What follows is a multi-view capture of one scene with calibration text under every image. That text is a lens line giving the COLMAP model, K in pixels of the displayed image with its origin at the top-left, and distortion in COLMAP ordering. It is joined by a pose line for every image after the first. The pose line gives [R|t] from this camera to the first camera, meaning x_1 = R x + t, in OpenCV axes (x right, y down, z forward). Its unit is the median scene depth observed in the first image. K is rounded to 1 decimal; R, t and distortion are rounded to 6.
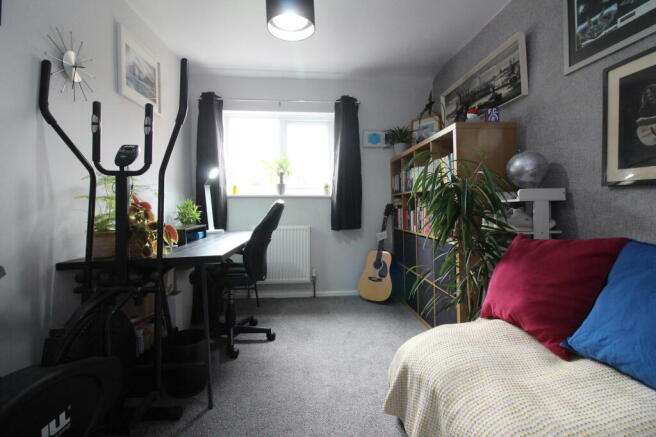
lens RADIAL K [[301.8, 0, 327.3], [0, 301.8, 216.4], [0, 0, 1]] dist [-0.017823, -0.002178]
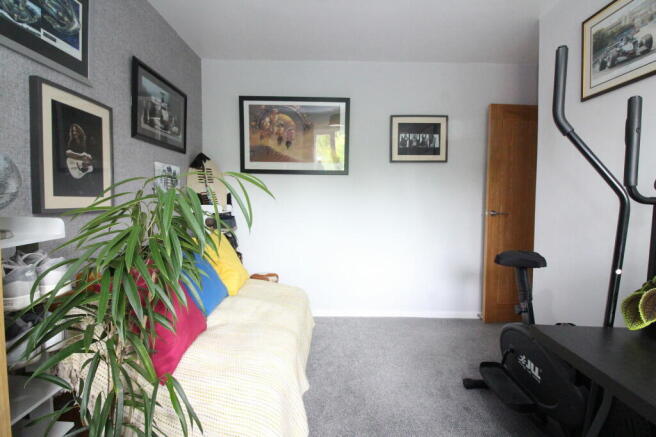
lens RADIAL K [[301.8, 0, 329.1], [0, 301.8, 216.7], [0, 0, 1]] dist [-0.017823, -0.002178]
pose [[-0.996641, -0.006186, 0.081656, 0.033804], [0.000934, 0.996220, 0.086861, -0.186235], [-0.081885, 0.086646, -0.992868, 2.010275]]
